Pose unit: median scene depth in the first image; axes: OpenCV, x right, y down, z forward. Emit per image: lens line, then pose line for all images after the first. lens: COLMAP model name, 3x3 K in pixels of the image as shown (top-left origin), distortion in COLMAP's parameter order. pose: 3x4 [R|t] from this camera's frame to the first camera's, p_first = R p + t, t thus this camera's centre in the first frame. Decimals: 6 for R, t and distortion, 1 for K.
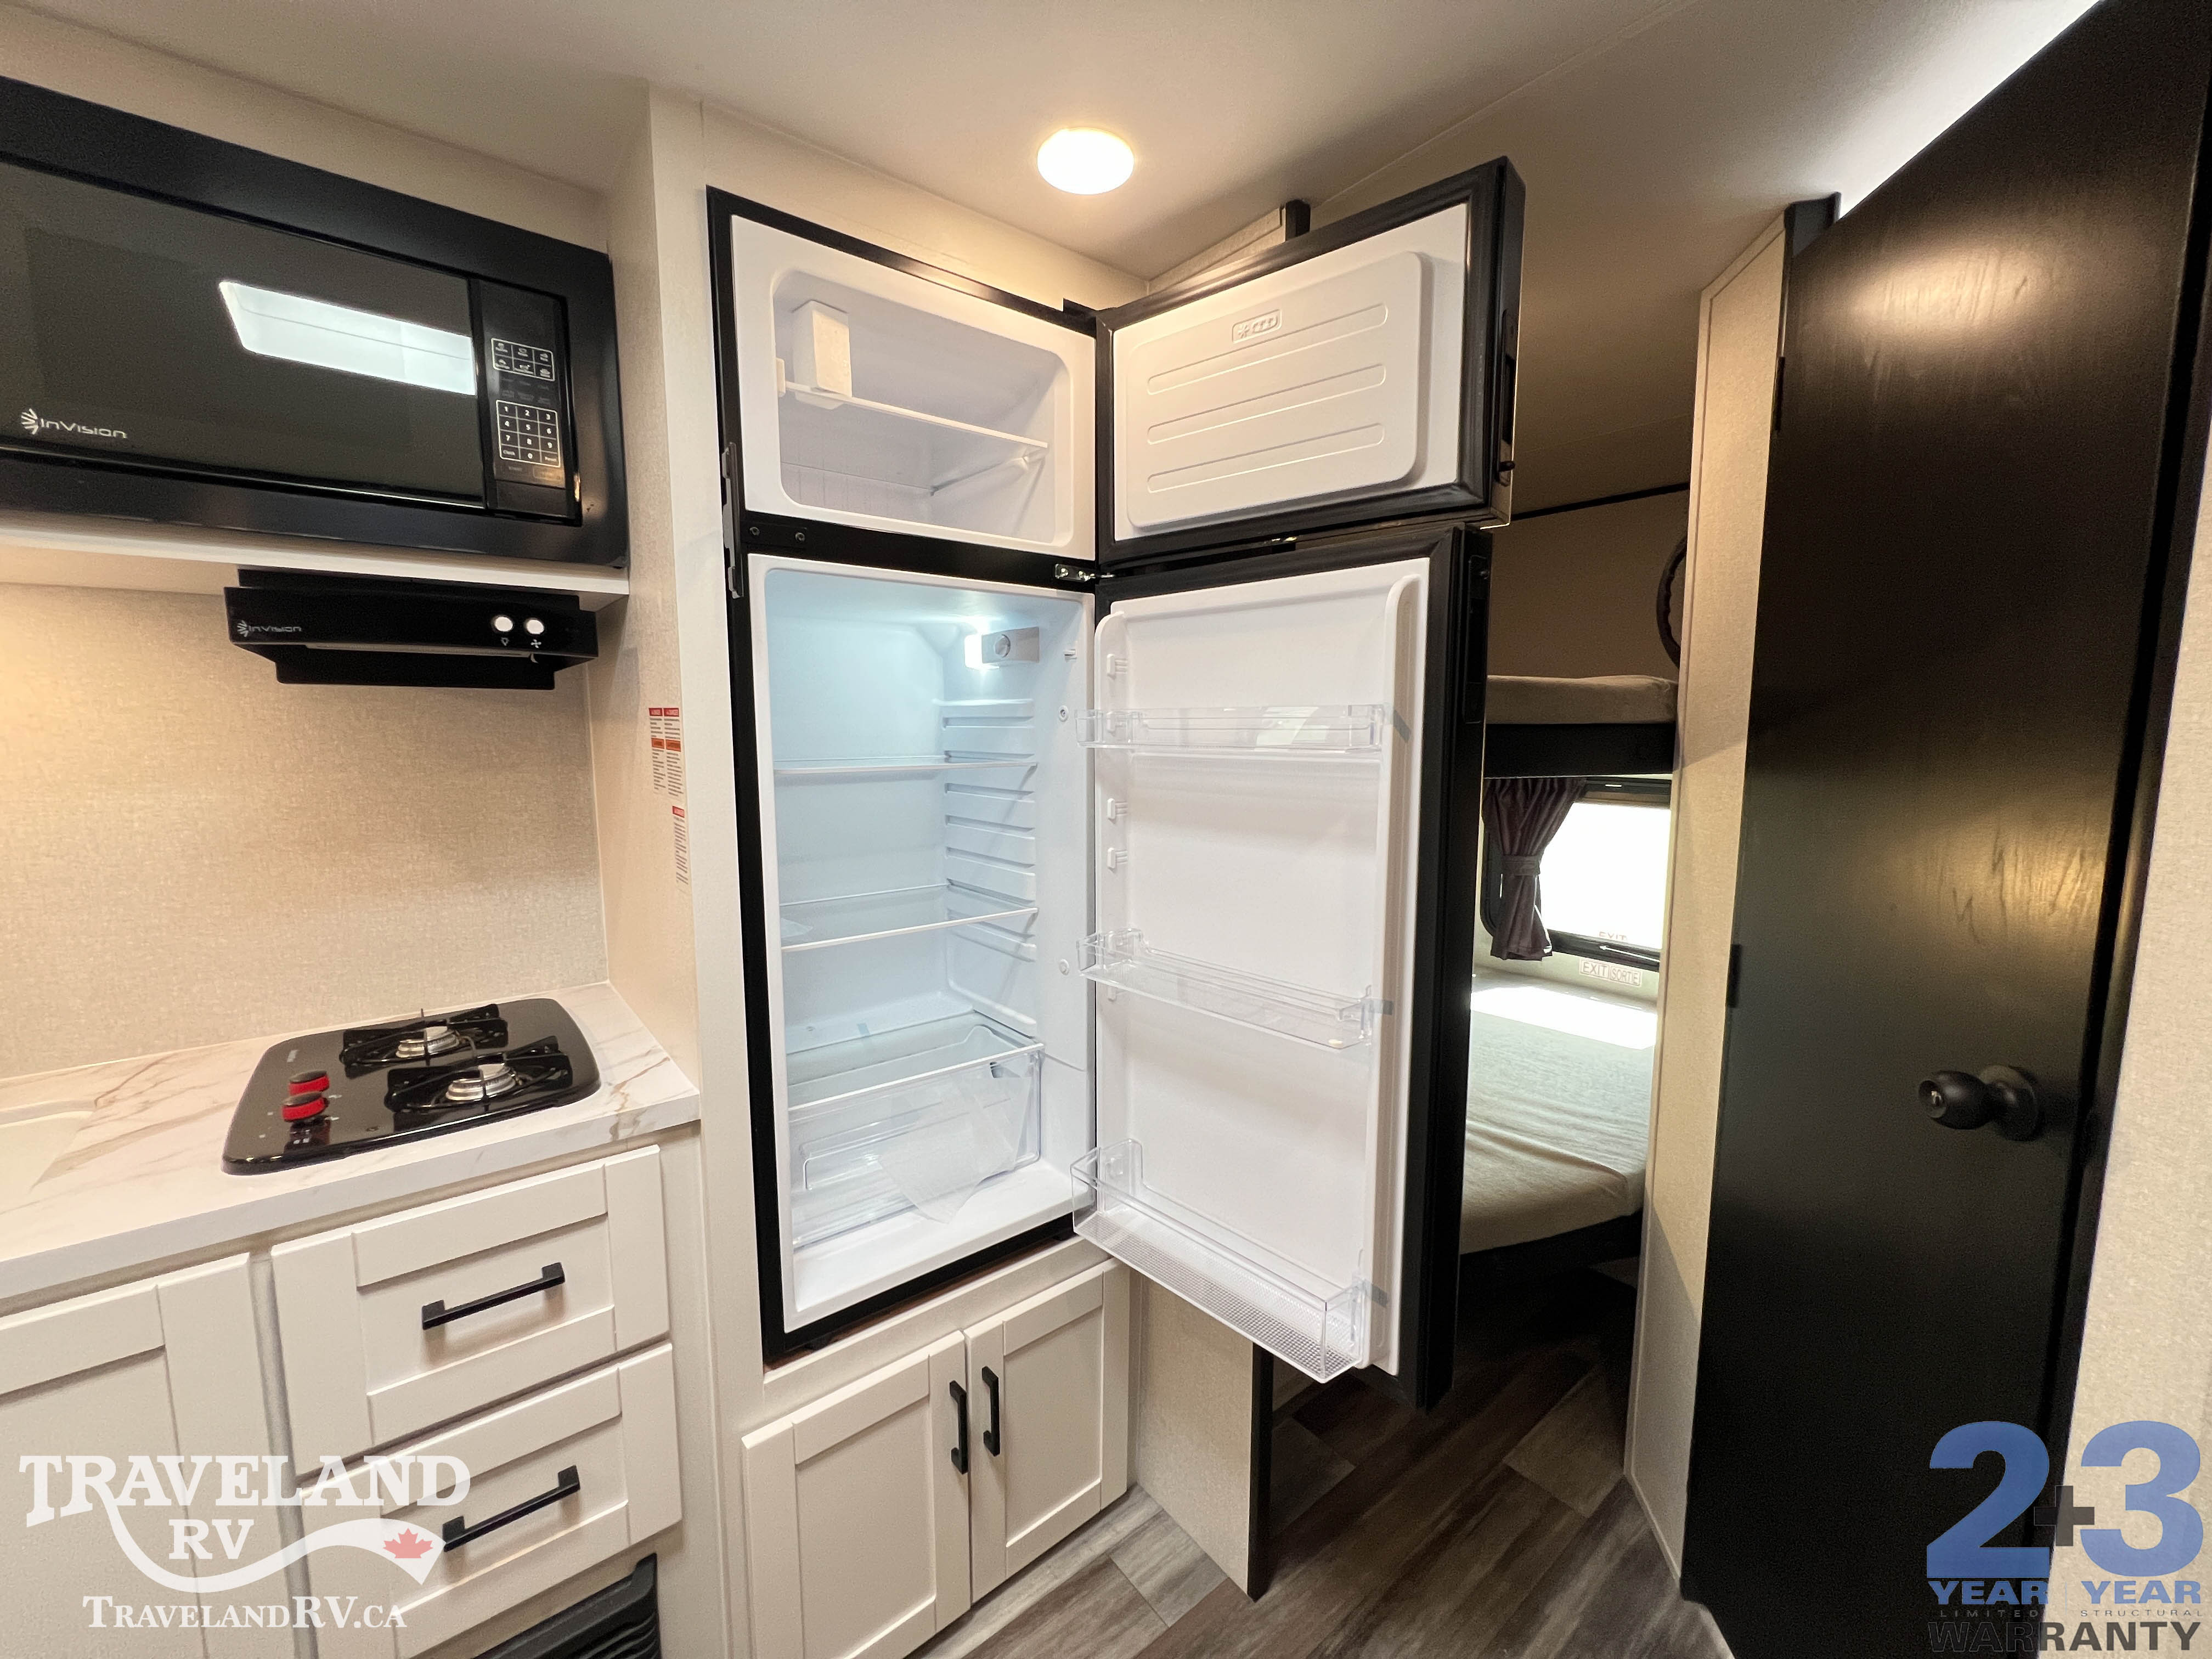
lens RADIAL K [[883.2, 0, 1103.0], [0, 883.2, 826.2], [0, 0, 1]] dist [-0.002301, 0.001168]
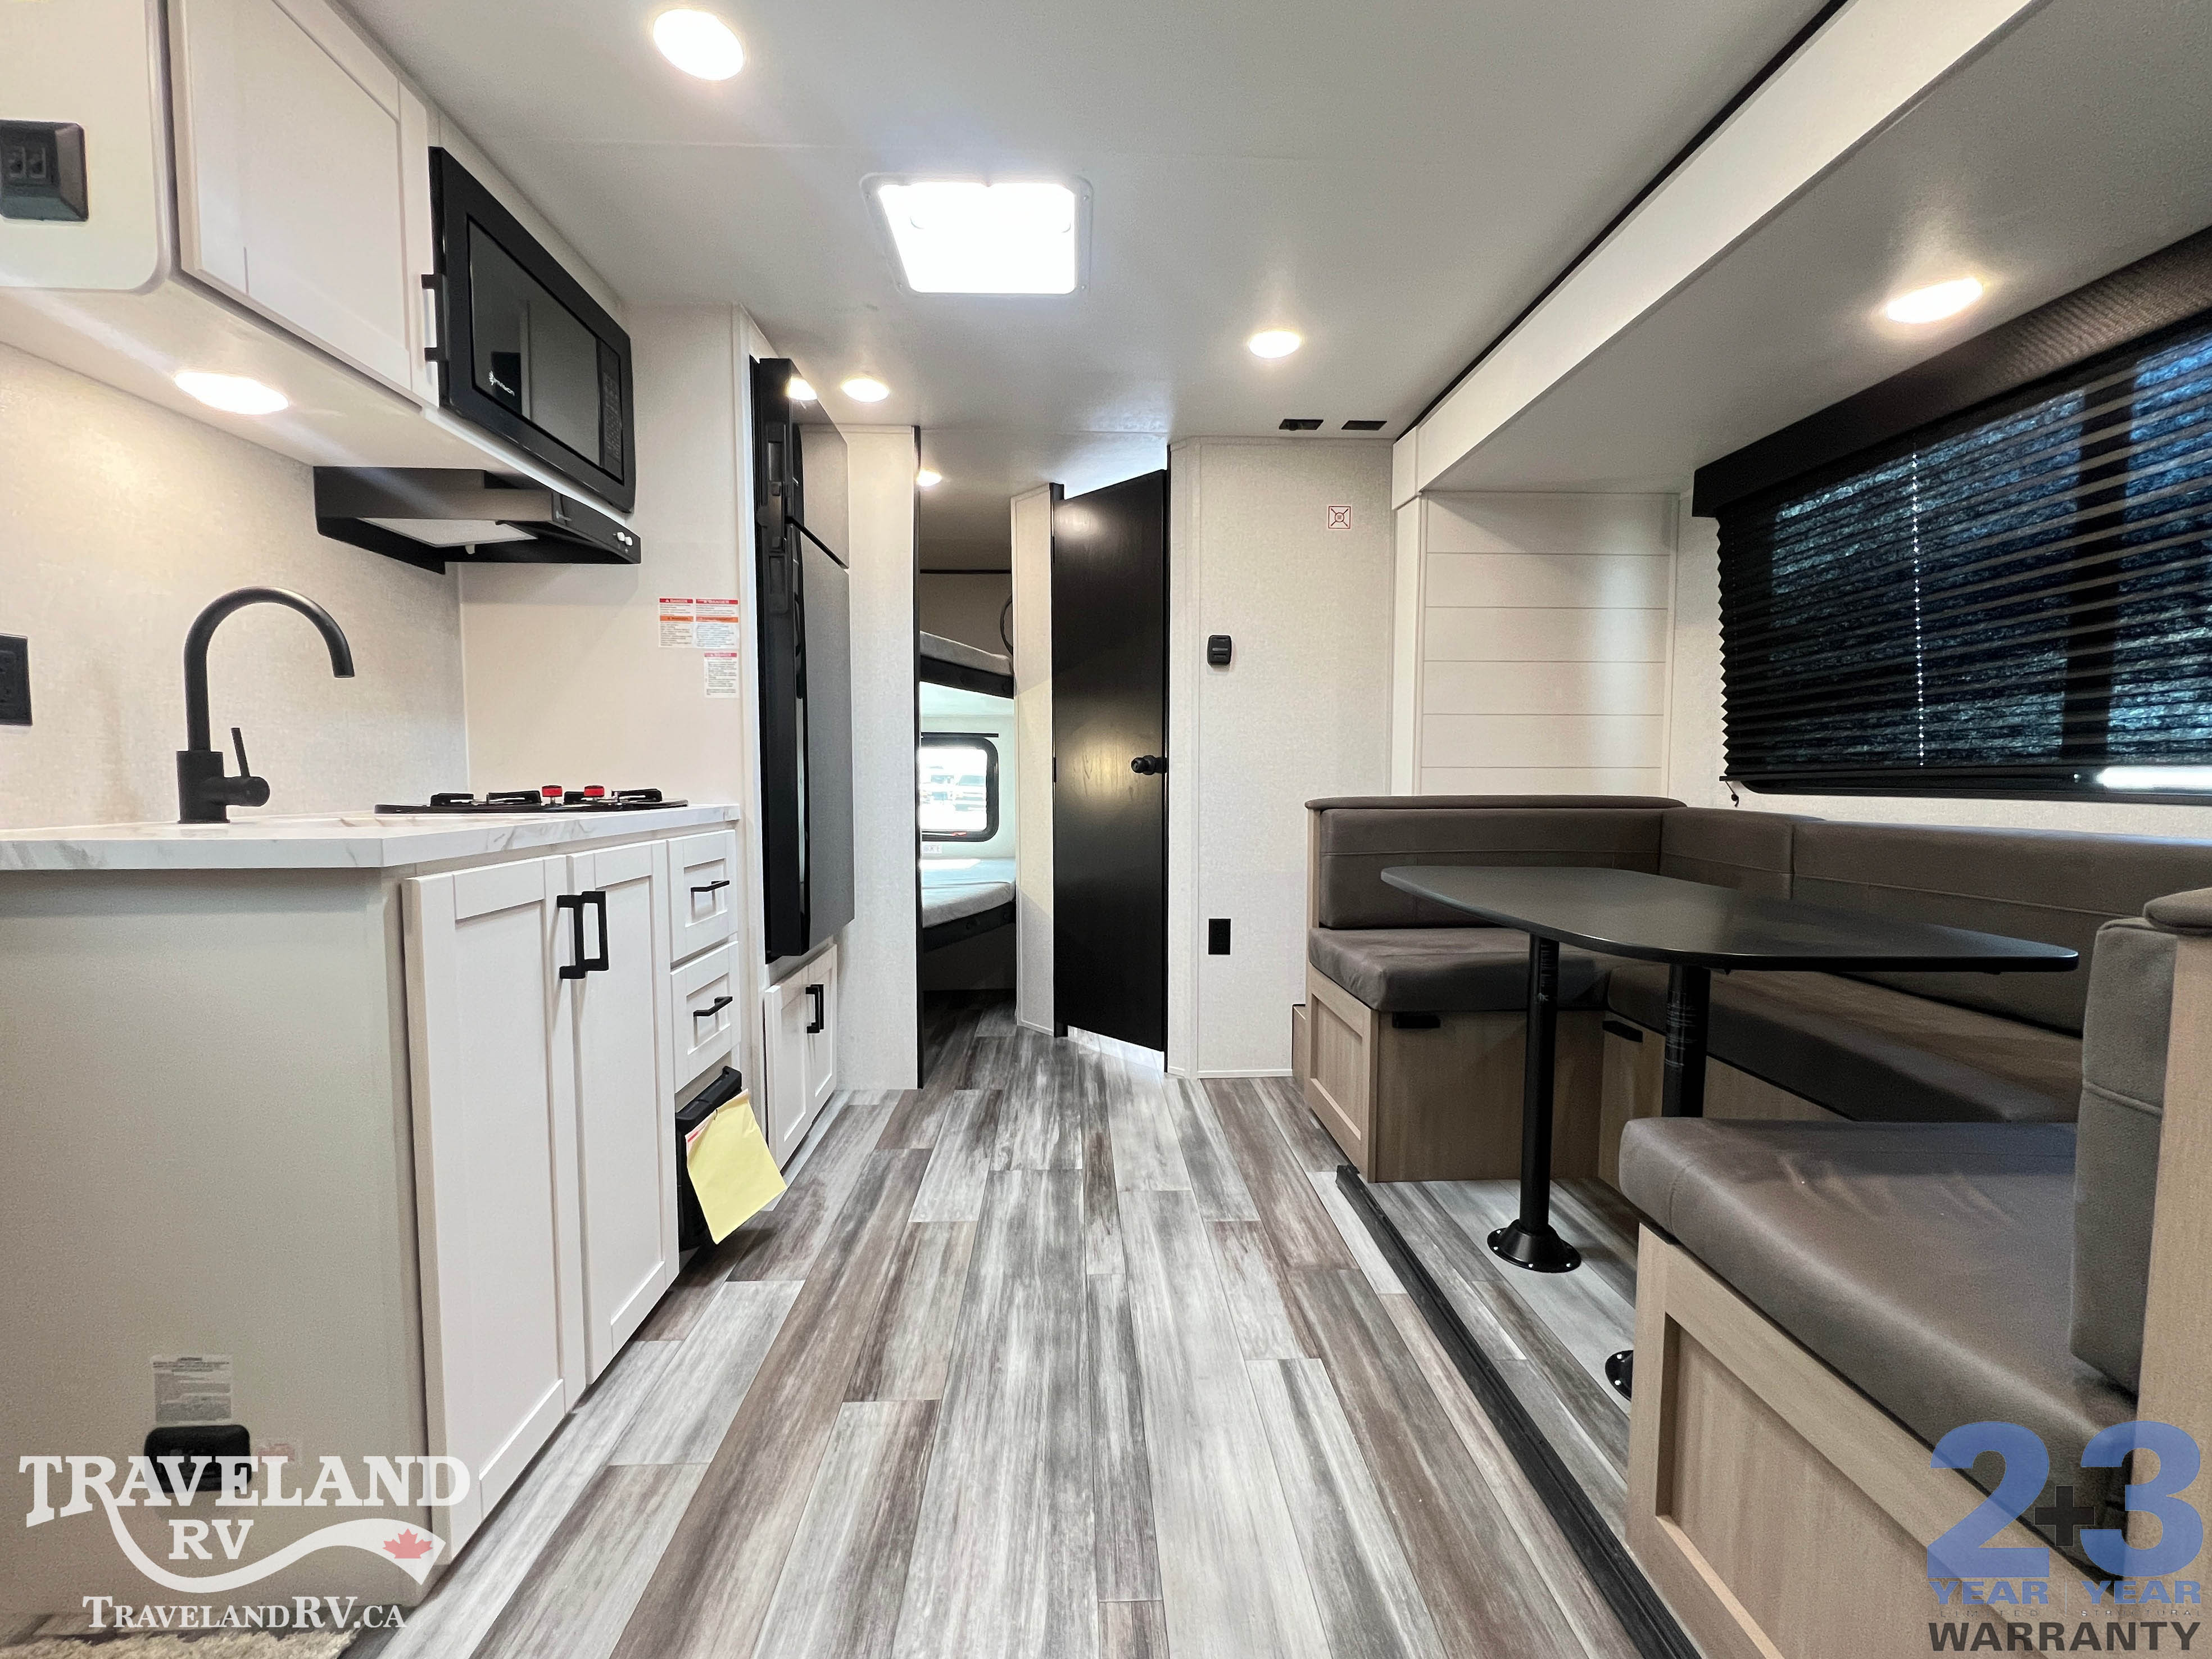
lens RADIAL K [[883.2, 0, 1098.9], [0, 883.2, 839.5], [0, 0, 1]] dist [-0.002301, 0.001168]
pose [[0.592622, -0.055289, 0.803581, -1.230559], [0.092305, 0.995731, 0.000437, 0.360067], [-0.800174, 0.073915, 0.595195, -0.593750]]
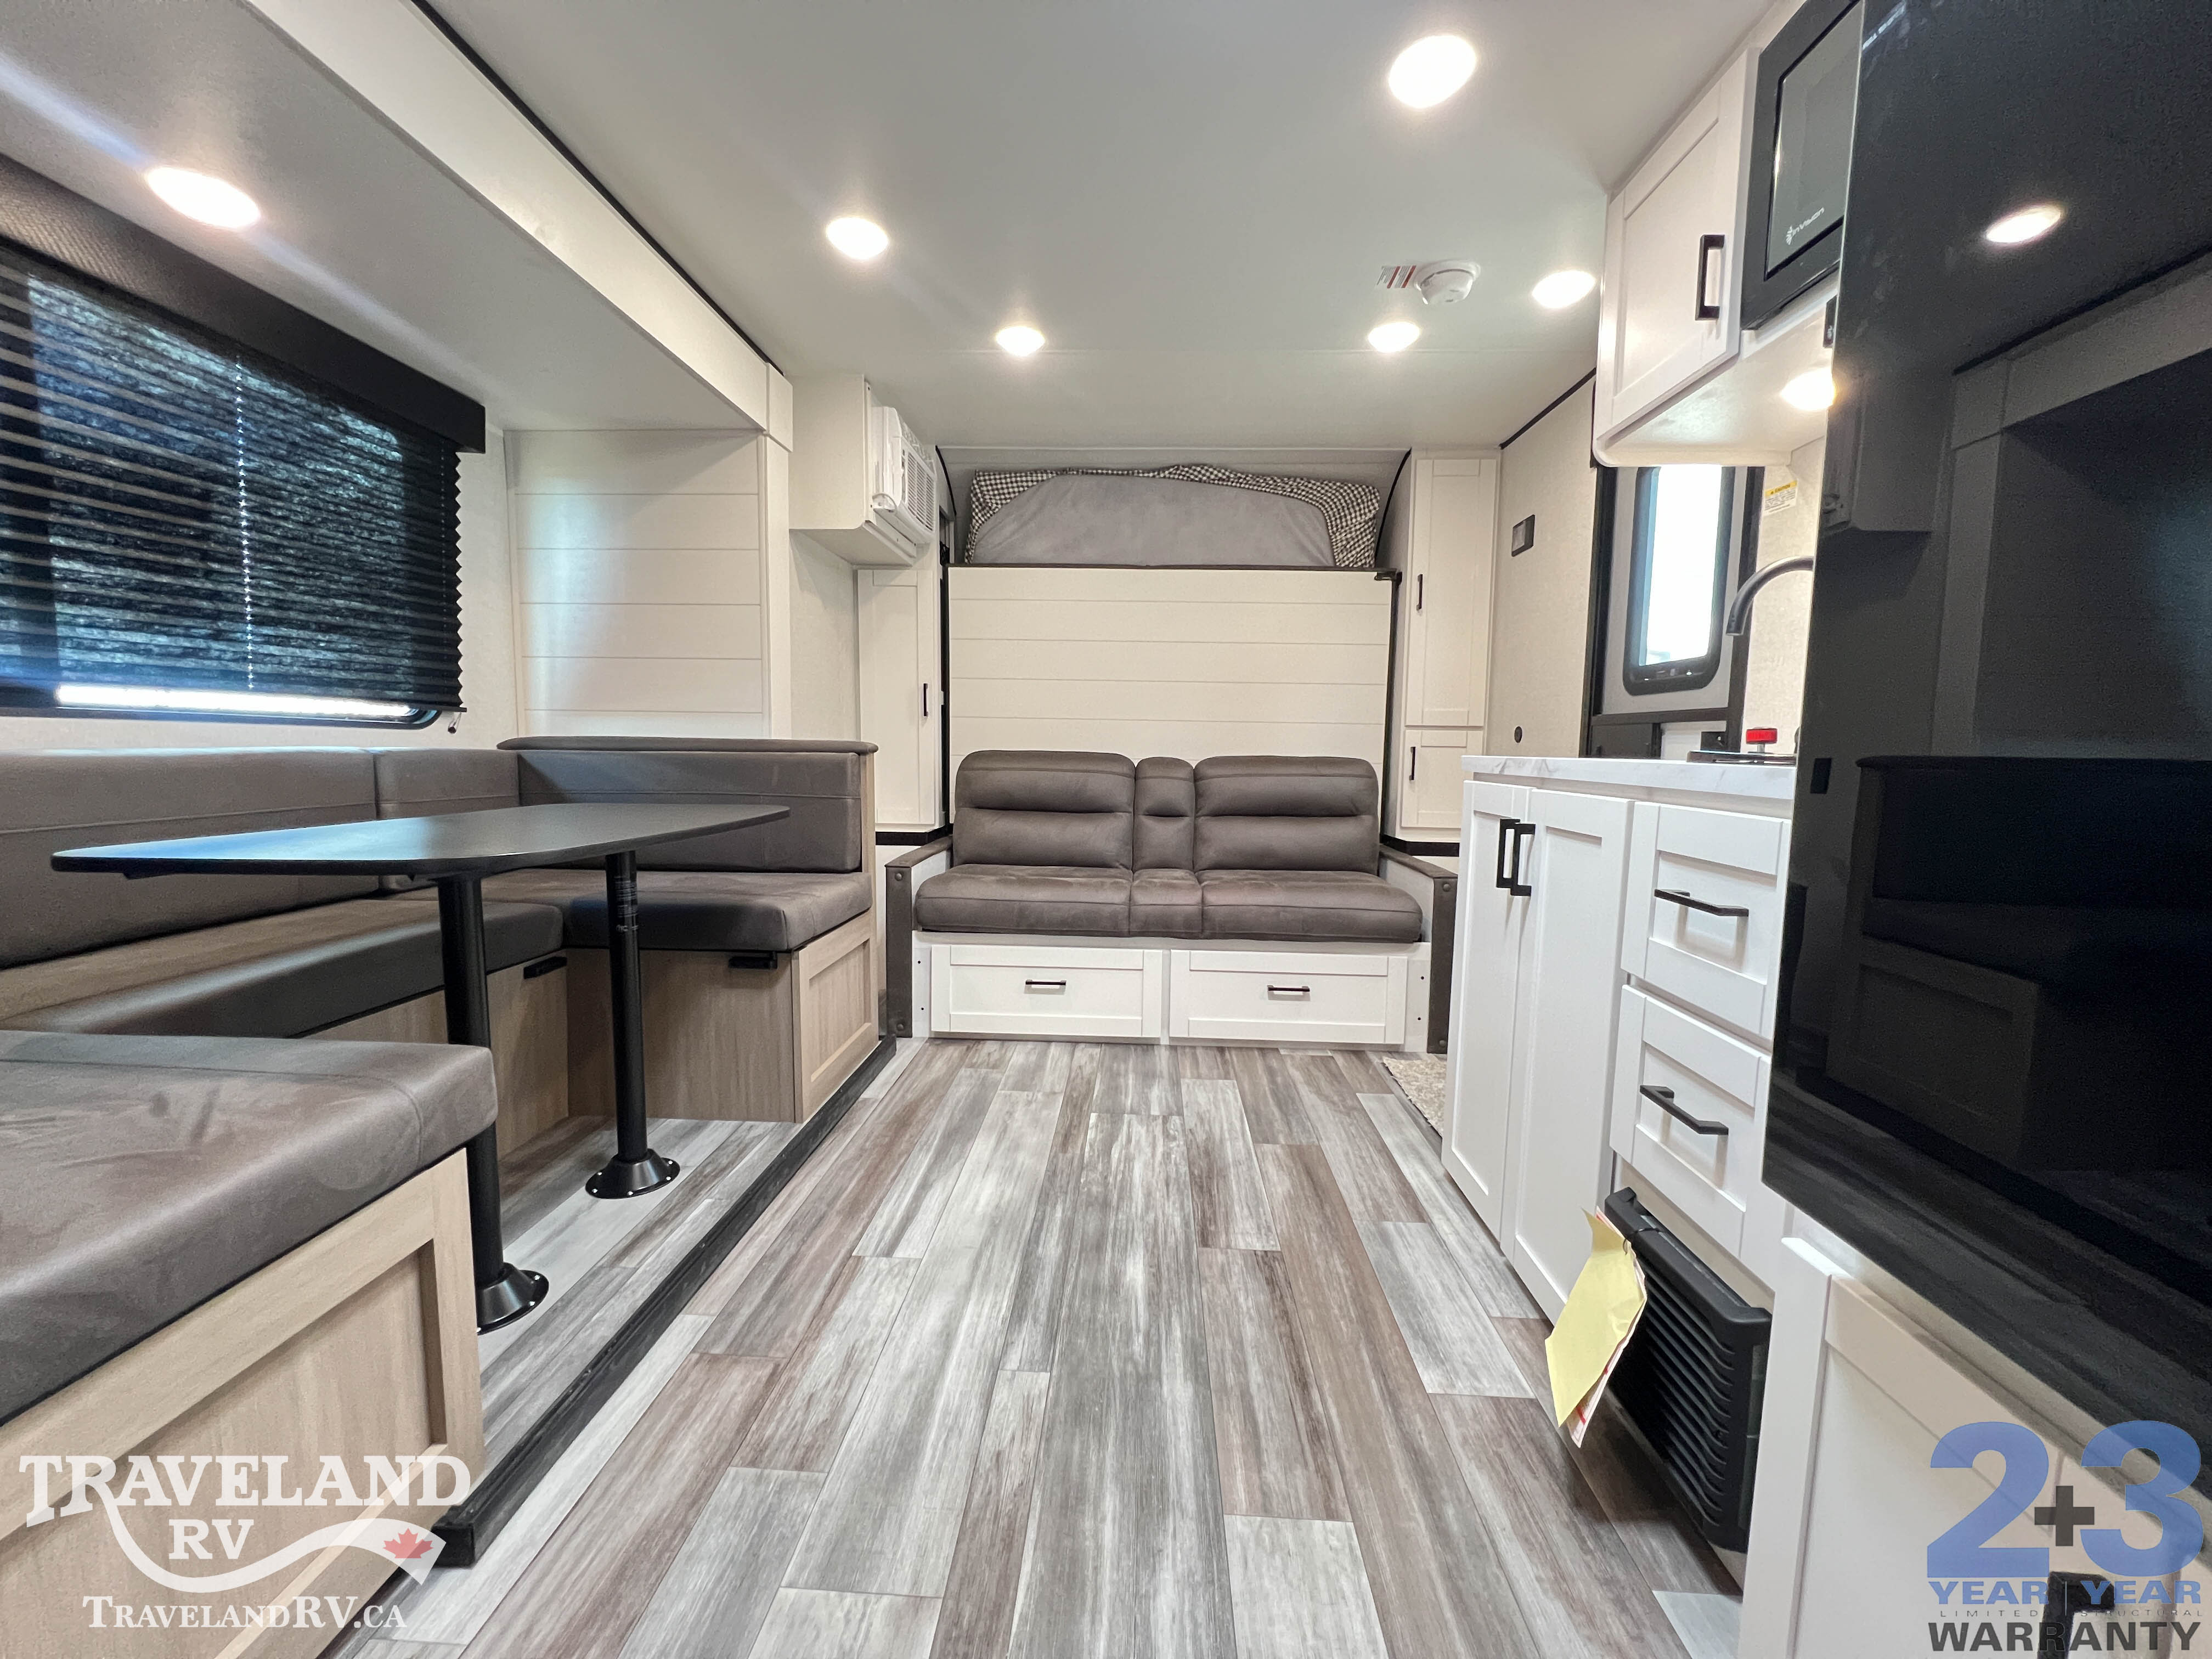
lens RADIAL K [[883.2, 0, 1104.7], [0, 883.2, 829.4], [0, 0, 1]] dist [-0.002301, 0.001168]
pose [[-0.656087, 0.063468, -0.752012, 0.437703], [-0.103688, 0.979427, 0.173123, 0.233588], [0.747528, 0.191558, -0.636009, 0.803339]]
